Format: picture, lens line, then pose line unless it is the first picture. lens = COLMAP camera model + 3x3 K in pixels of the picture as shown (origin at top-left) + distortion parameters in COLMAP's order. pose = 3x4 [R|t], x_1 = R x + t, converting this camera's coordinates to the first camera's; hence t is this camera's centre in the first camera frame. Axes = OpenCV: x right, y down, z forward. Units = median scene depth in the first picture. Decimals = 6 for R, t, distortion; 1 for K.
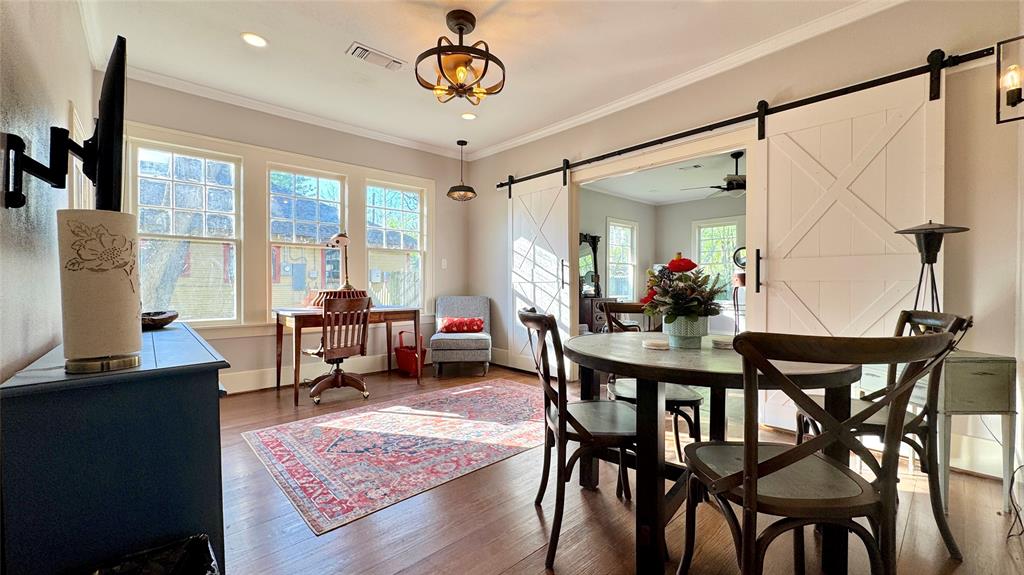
lens RADIAL K [[407.4, 0, 512.8], [0, 407.4, 285.7], [0, 0, 1]] dist [-0.007982, -0.000079]
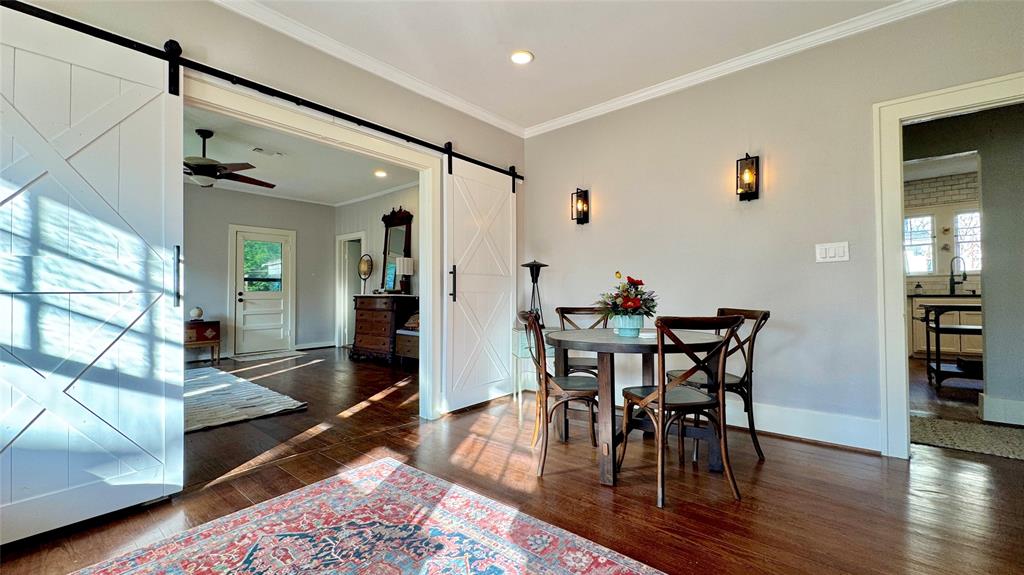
lens RADIAL K [[407.4, 0, 512.8], [0, 407.4, 285.7], [0, 0, 1]] dist [-0.007982, -0.000079]
pose [[-0.142970, 0.019466, 0.989536, -0.592968], [0.009109, 0.999790, -0.018351, -0.006360], [-0.989685, 0.006390, -0.143118, 0.980961]]
